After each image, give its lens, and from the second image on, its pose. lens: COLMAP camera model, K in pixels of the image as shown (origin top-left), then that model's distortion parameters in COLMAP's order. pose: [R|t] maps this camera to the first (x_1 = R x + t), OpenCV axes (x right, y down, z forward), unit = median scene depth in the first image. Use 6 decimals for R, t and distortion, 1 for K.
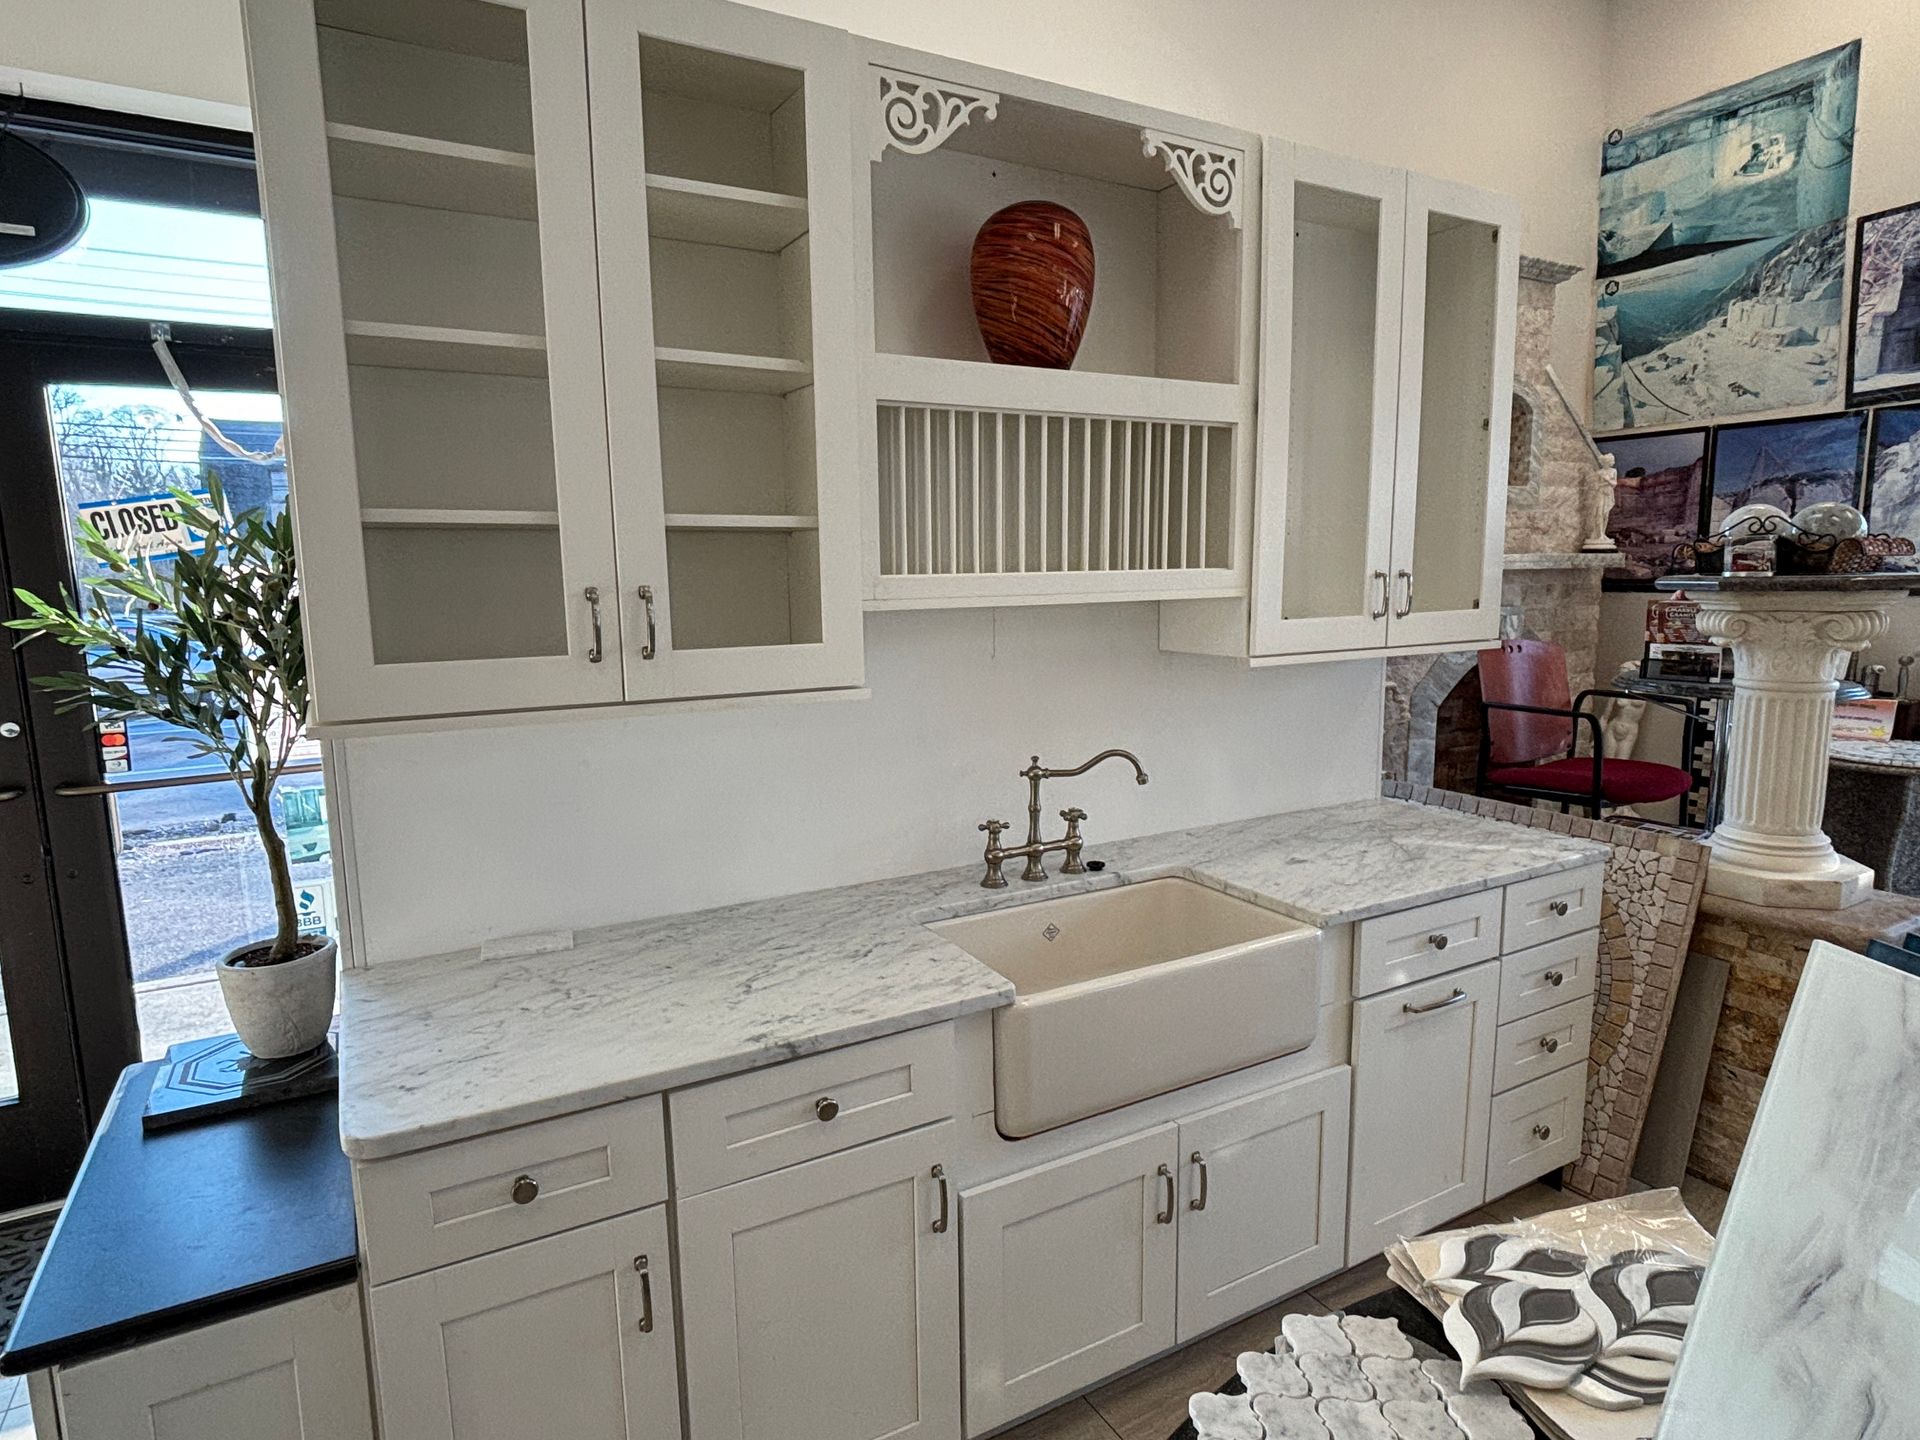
lens RADIAL K [[1098.2, 0, 959.5], [0, 1098.2, 721.2], [0, 0, 1]] dist [0.015632, -0.002228]
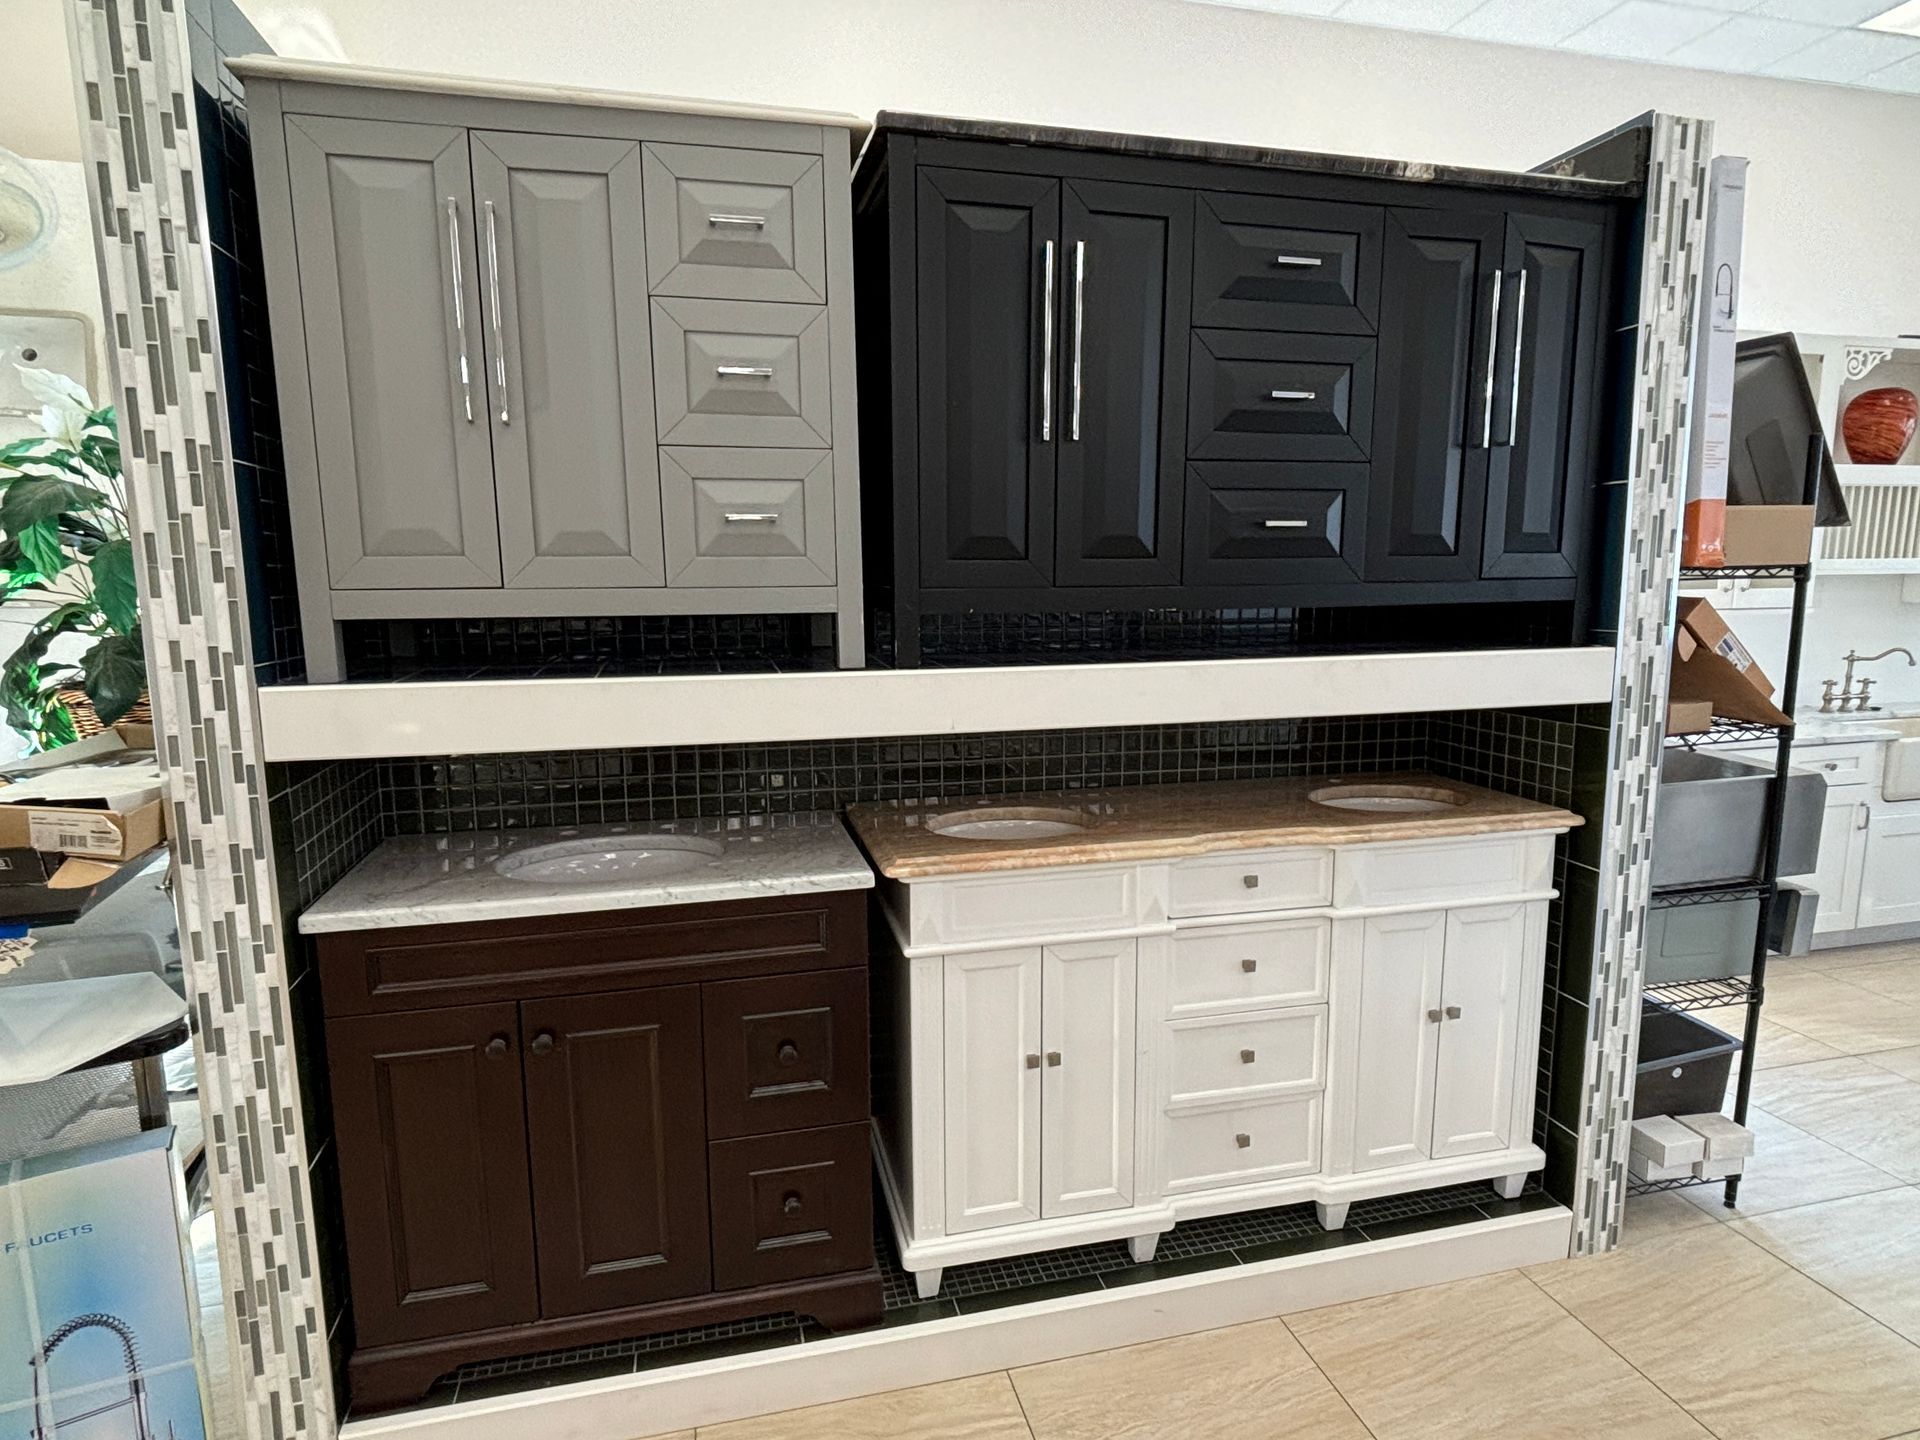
lens RADIAL K [[1098.2, 0, 963.8], [0, 1098.2, 726.2], [0, 0, 1]] dist [0.015632, -0.002228]
pose [[0.966102, 0.044191, -0.254349, -1.038581], [-0.042702, 0.999023, 0.011375, 0.229419], [0.254603, -0.000128, 0.967046, -1.473036]]
